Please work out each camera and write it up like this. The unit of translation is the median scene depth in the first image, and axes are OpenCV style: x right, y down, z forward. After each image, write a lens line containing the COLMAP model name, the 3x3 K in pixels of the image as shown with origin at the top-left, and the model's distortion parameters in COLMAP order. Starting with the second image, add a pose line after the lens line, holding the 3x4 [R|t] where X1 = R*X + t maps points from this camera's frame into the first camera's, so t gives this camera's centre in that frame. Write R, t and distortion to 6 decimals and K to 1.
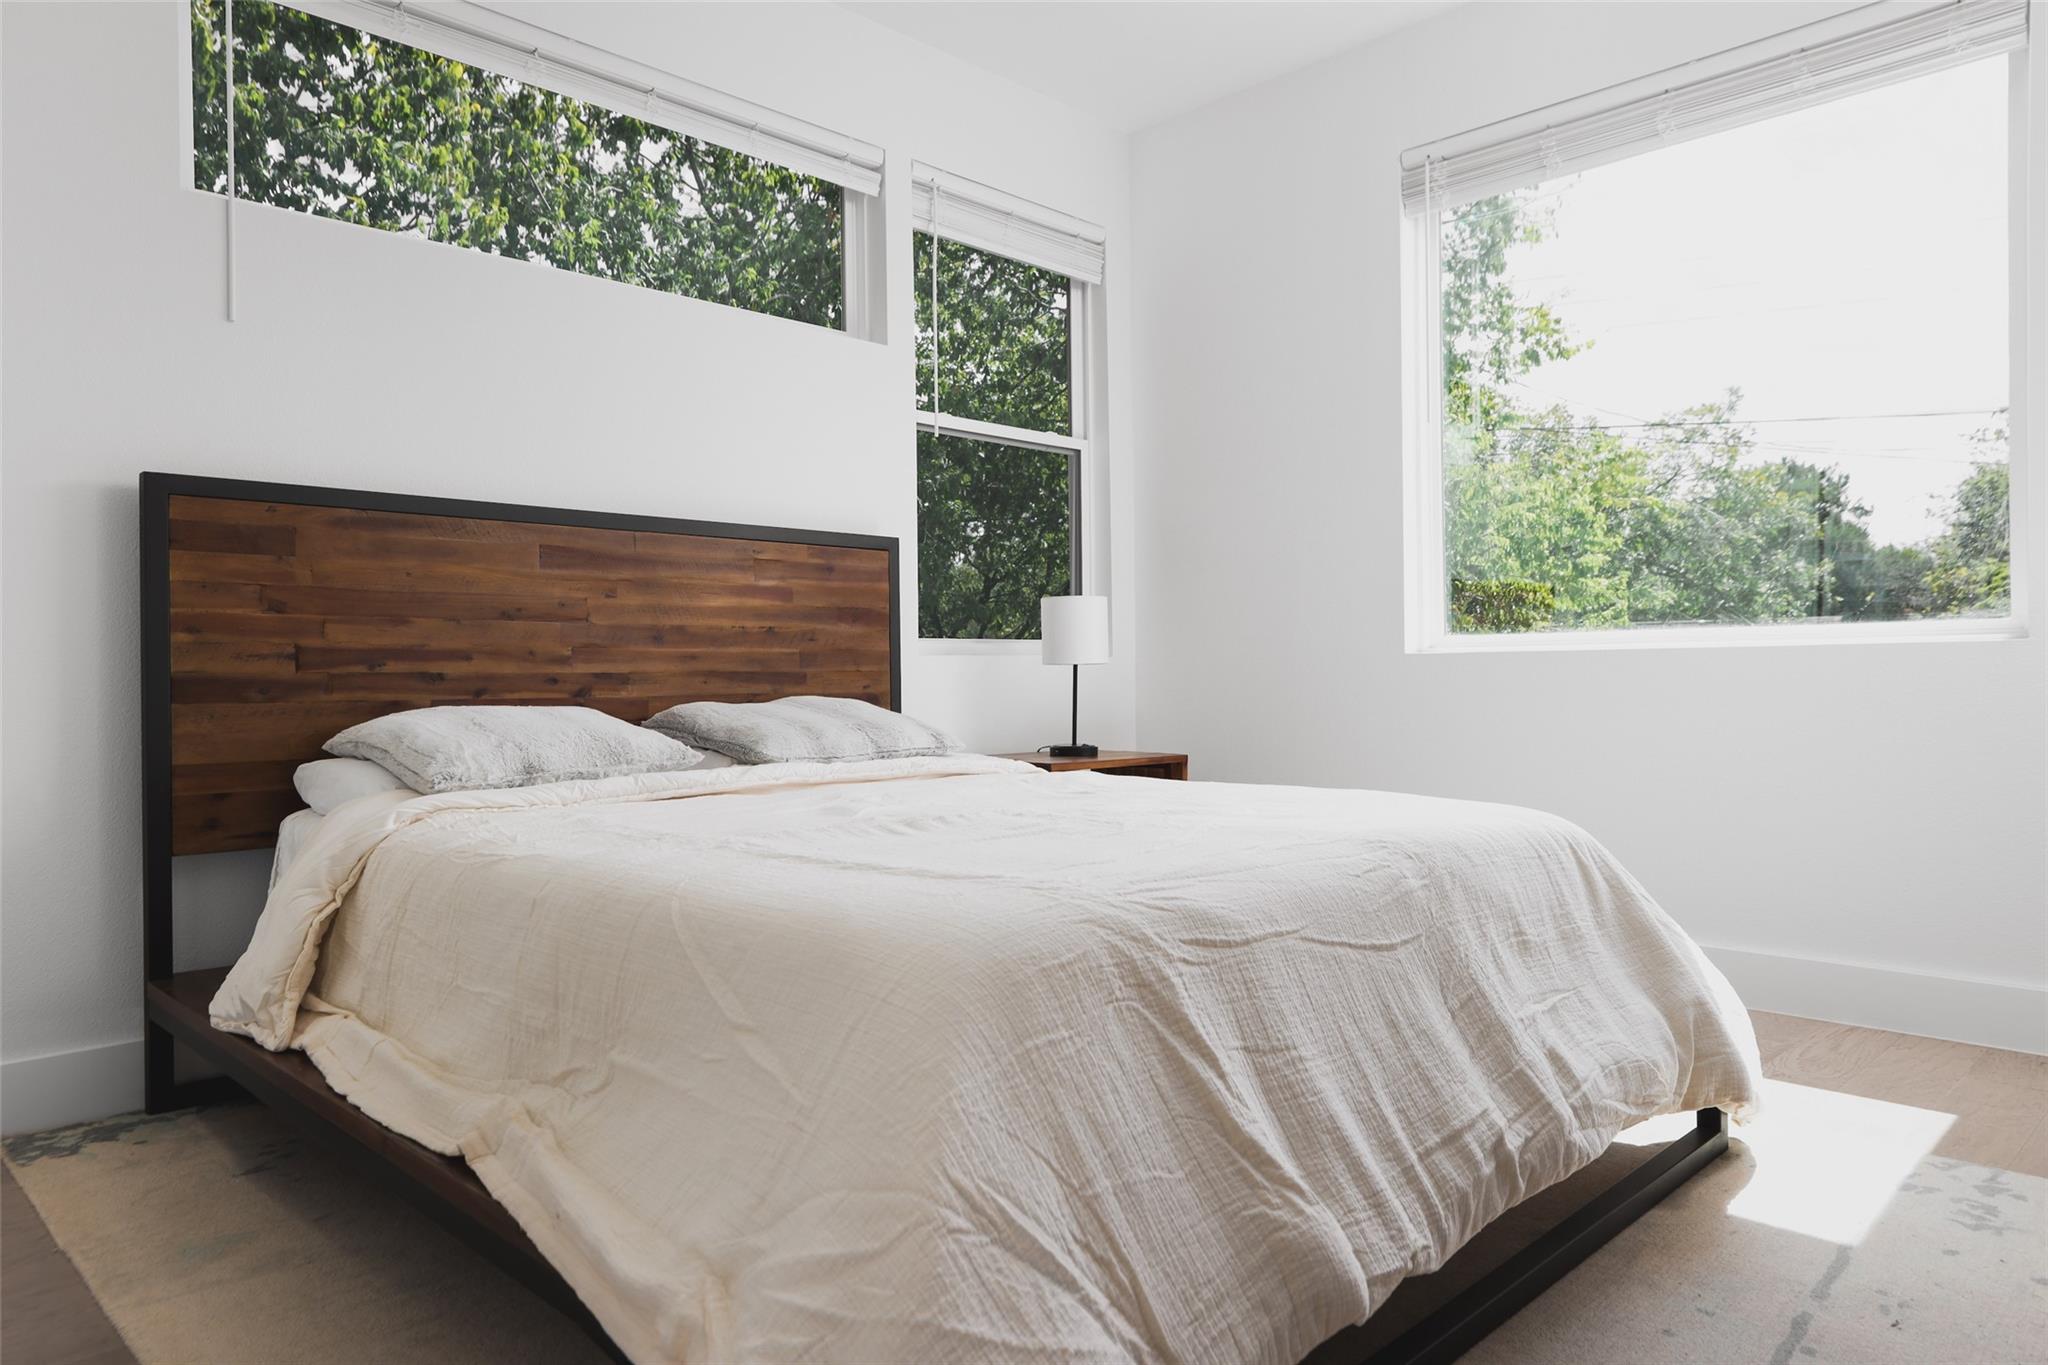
lens RADIAL K [[1231.8, 0, 1024.4], [0, 1231.8, 683.2], [0, 0, 1]] dist [0.002924, 0.005147]
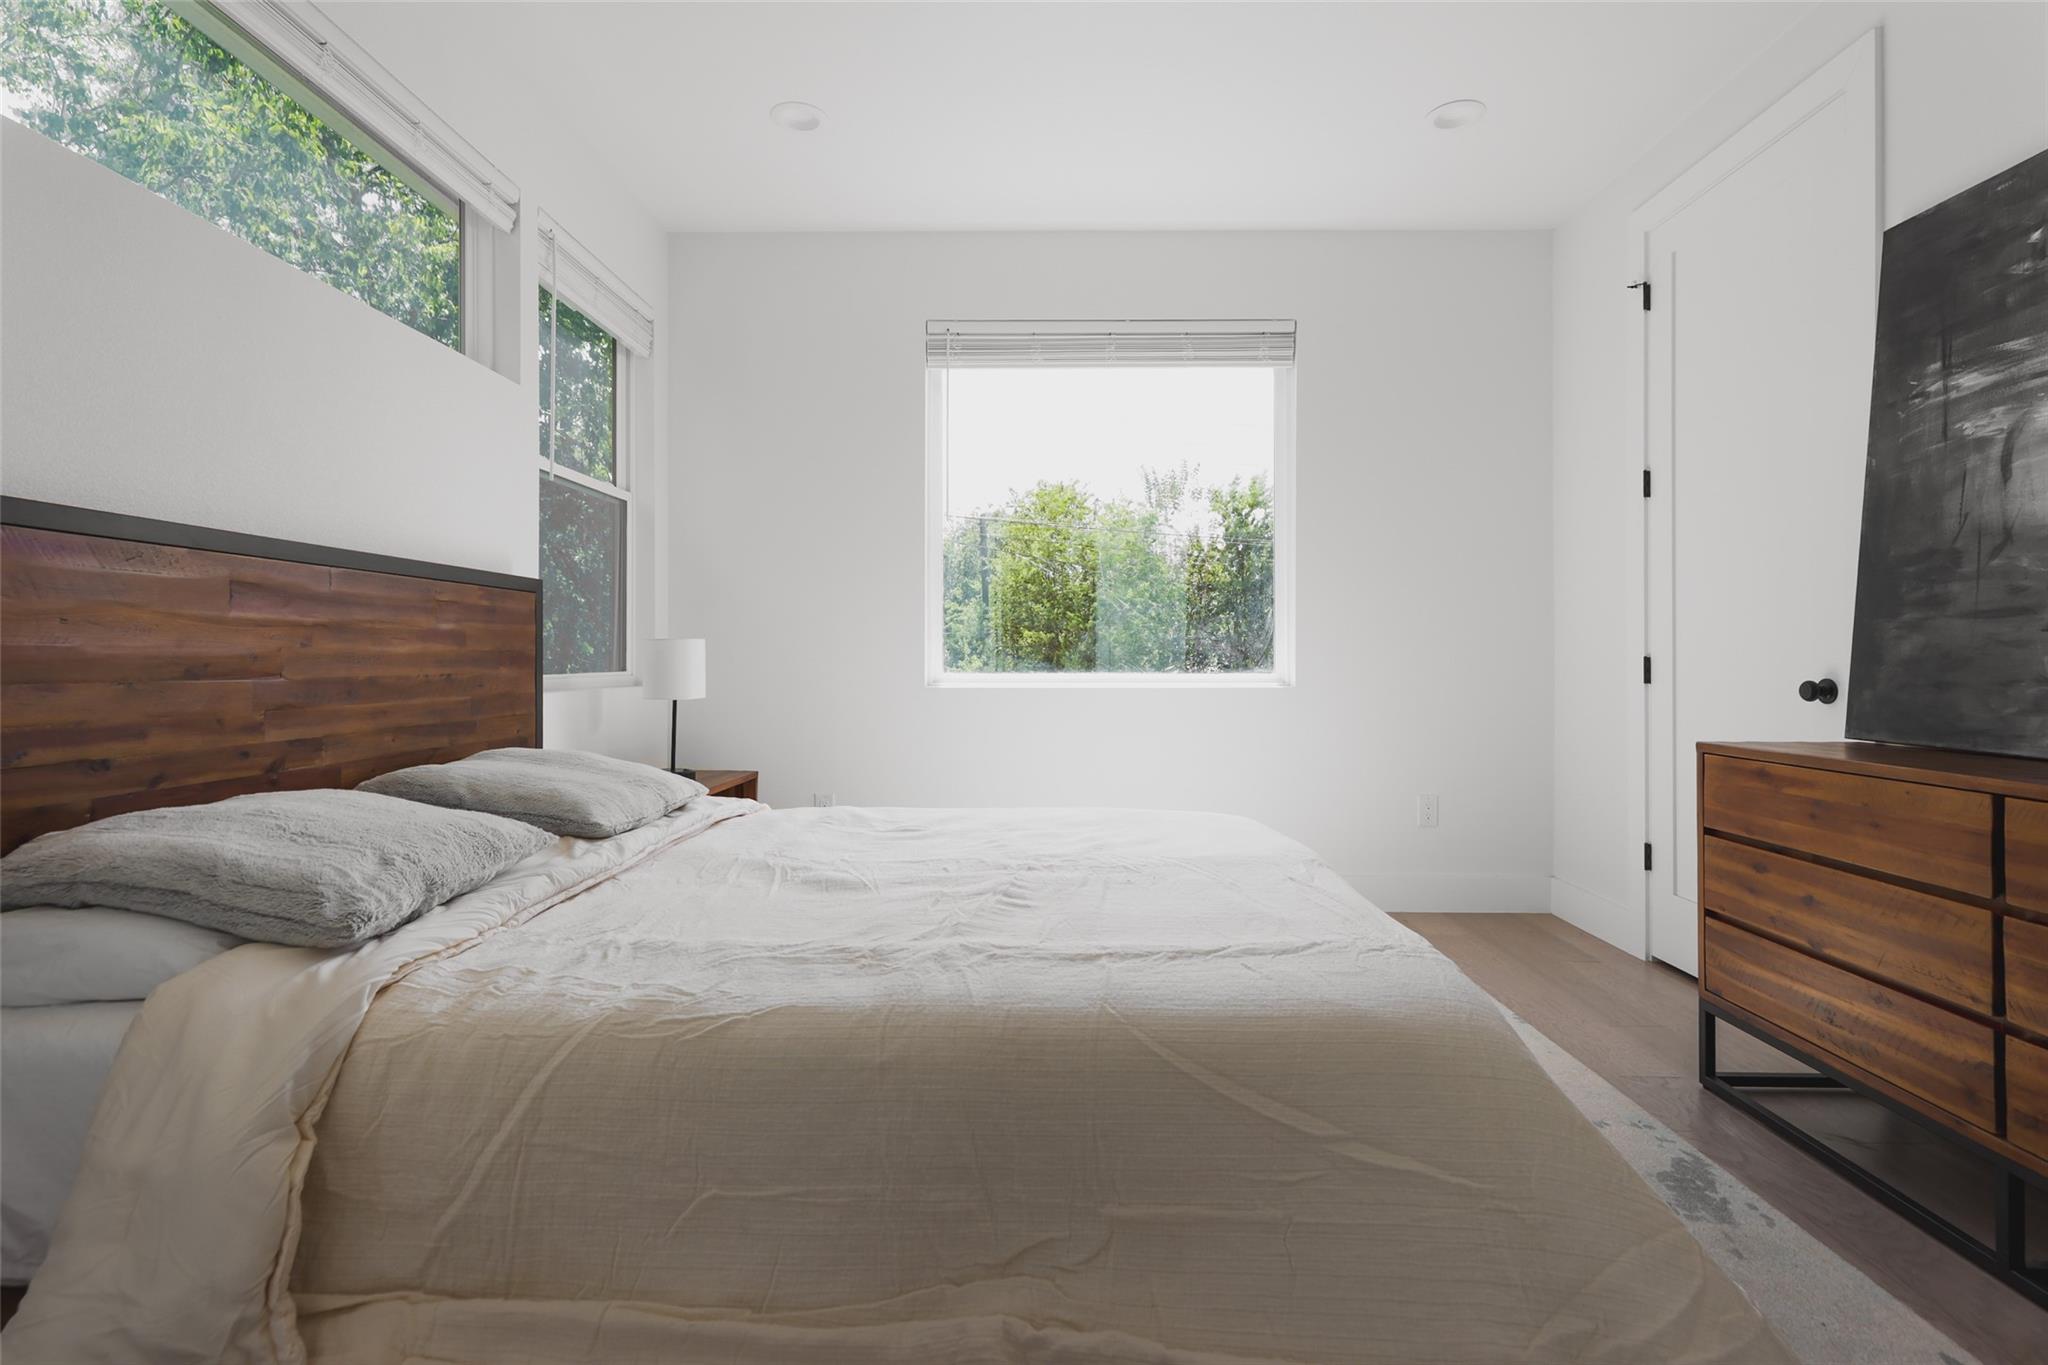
lens RADIAL K [[914.2, 0, 1024.2], [0, 914.2, 669.7], [0, 0, 1]] dist [-0.002444, -0.000359]
pose [[0.748490, 0.003813, 0.663136, -0.349163], [0.002220, 0.999963, -0.008255, -0.043919], [-0.663143, 0.007651, 0.748454, 0.212643]]
